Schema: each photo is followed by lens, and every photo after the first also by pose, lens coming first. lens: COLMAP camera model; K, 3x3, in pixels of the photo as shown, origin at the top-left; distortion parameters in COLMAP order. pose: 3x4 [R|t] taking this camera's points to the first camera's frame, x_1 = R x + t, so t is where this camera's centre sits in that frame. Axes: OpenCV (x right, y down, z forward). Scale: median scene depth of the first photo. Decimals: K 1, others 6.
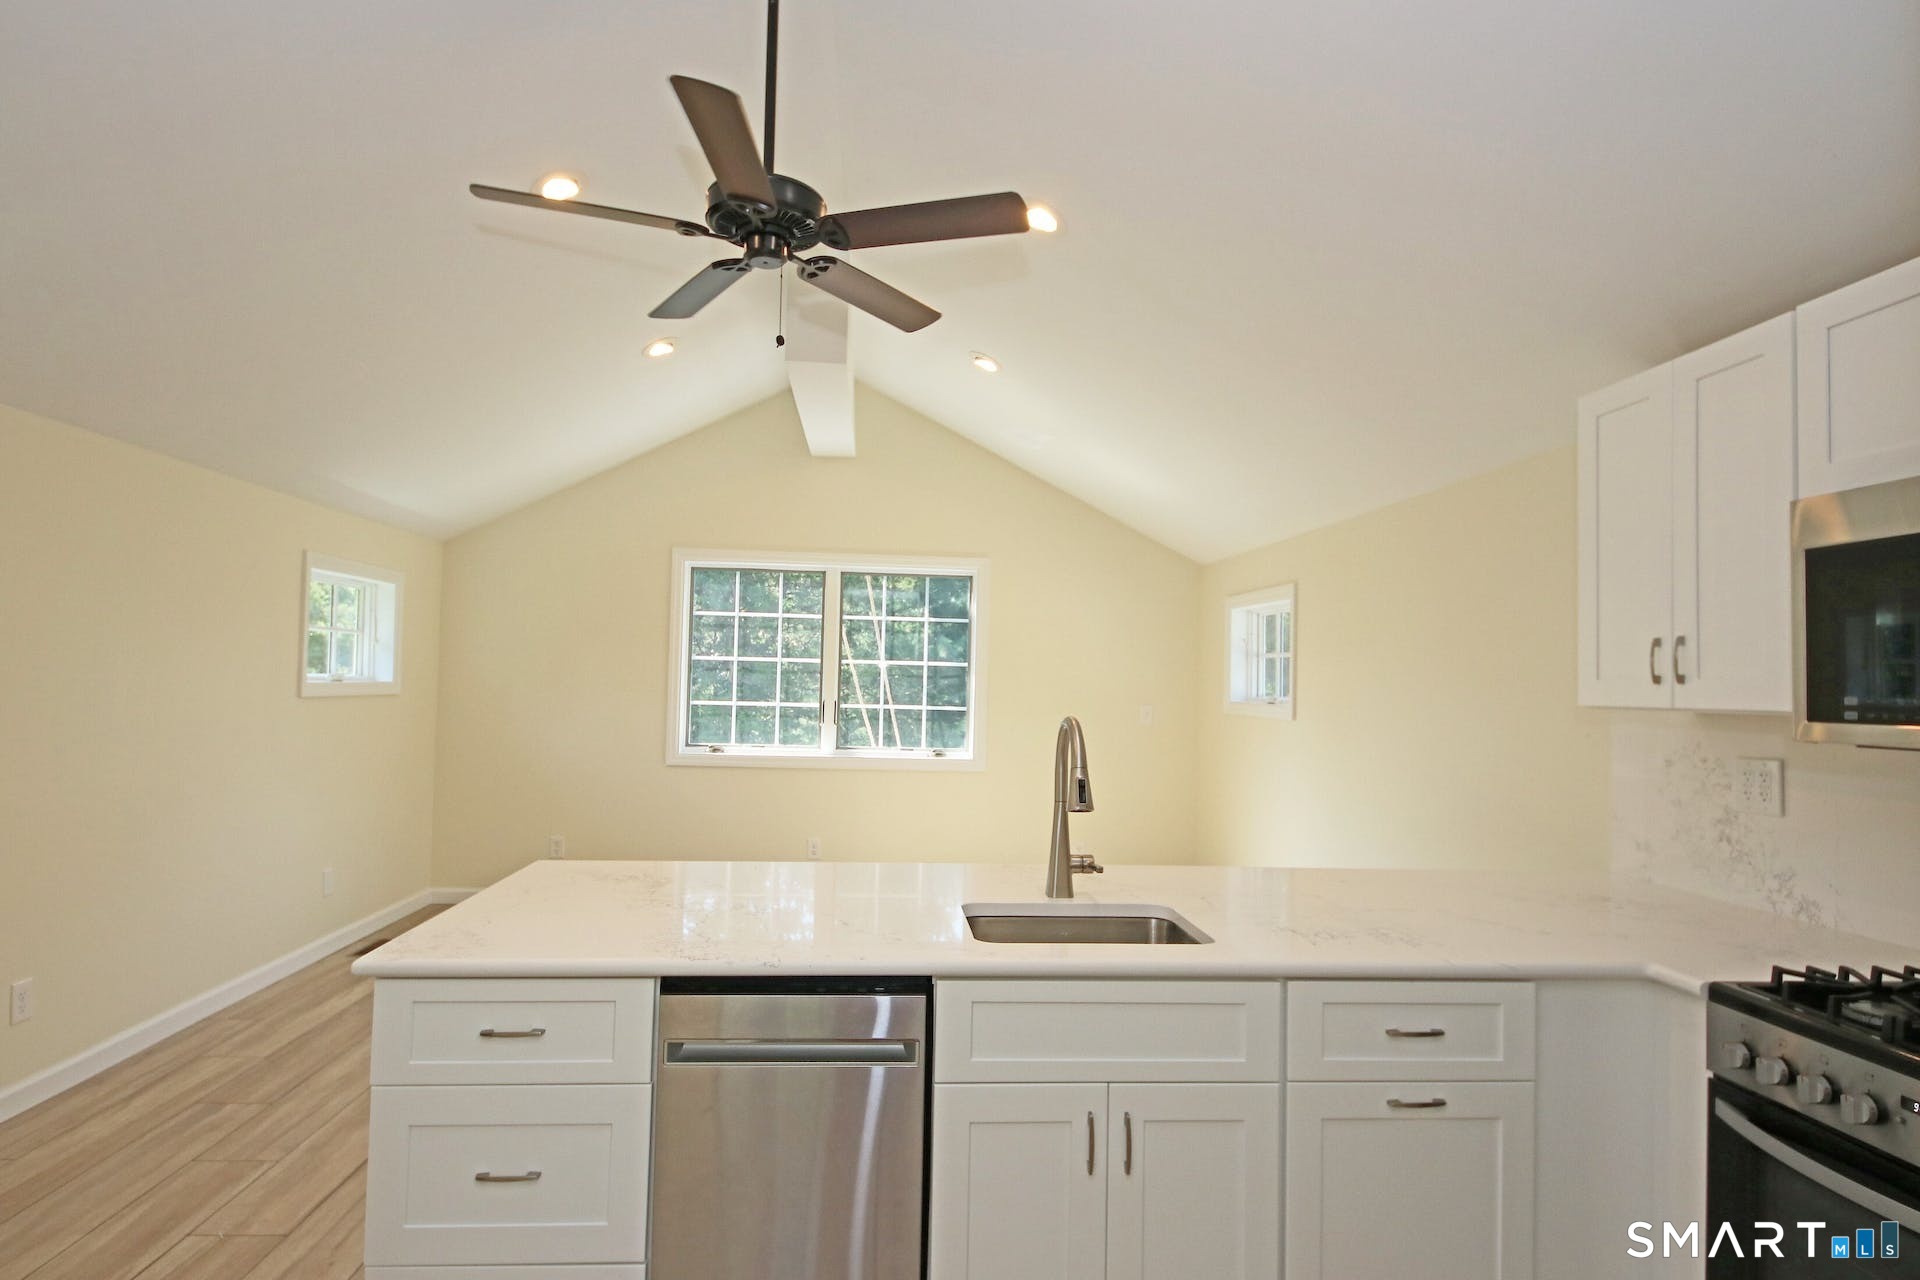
lens RADIAL K [[1053.0, 0, 945.8], [0, 1053.0, 648.7], [0, 0, 1]] dist [0.041809, -0.041136]
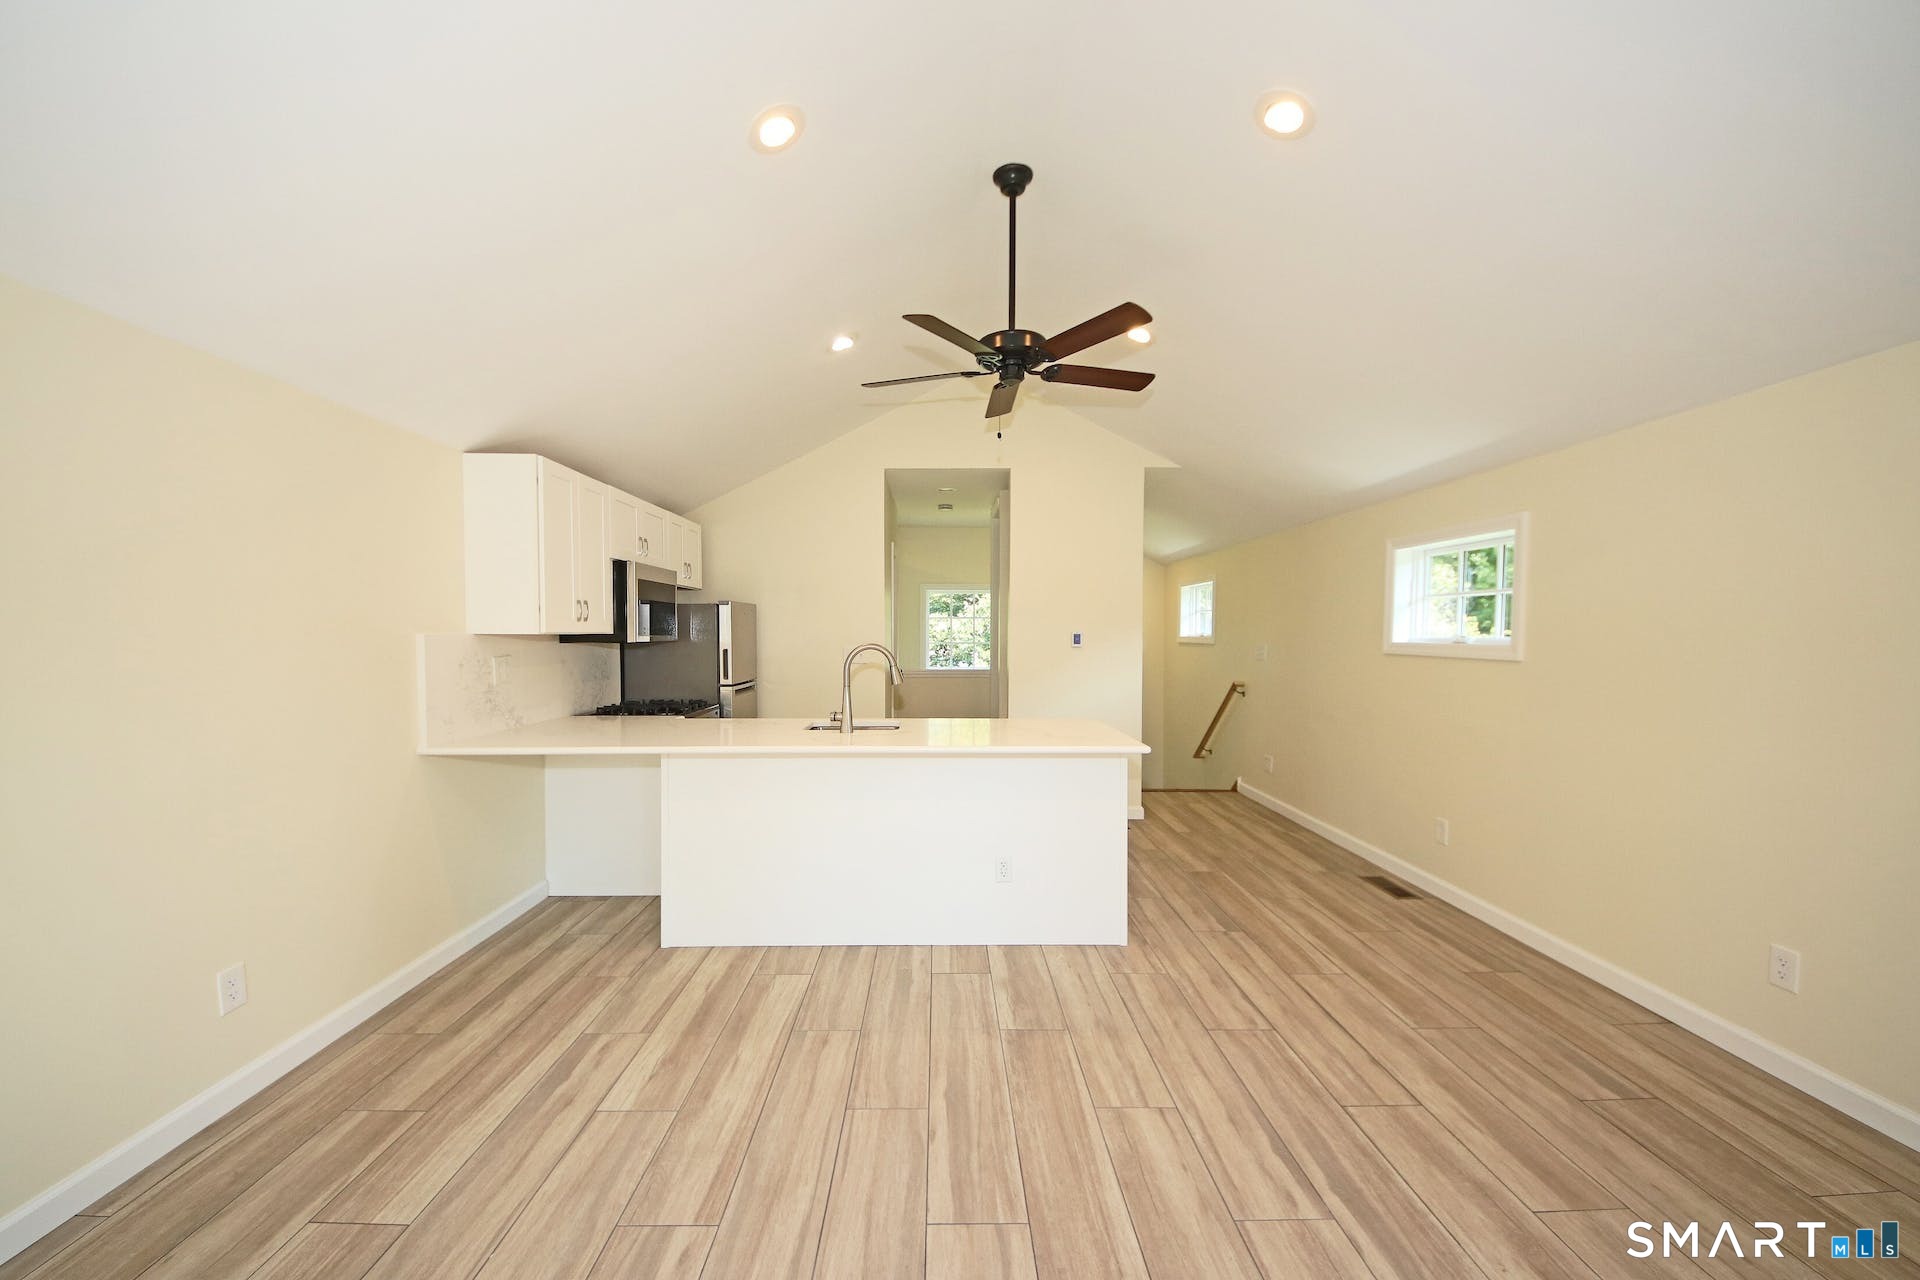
lens RADIAL K [[722.5, 0, 941.6], [0, 722.5, 653.3], [0, 0, 1]] dist [0.033263, -0.022813]
pose [[-0.997677, -0.027070, 0.062518, -0.142340], [-0.027334, 0.999621, -0.003380, 0.074040], [-0.062403, -0.005081, -0.998038, 2.170159]]
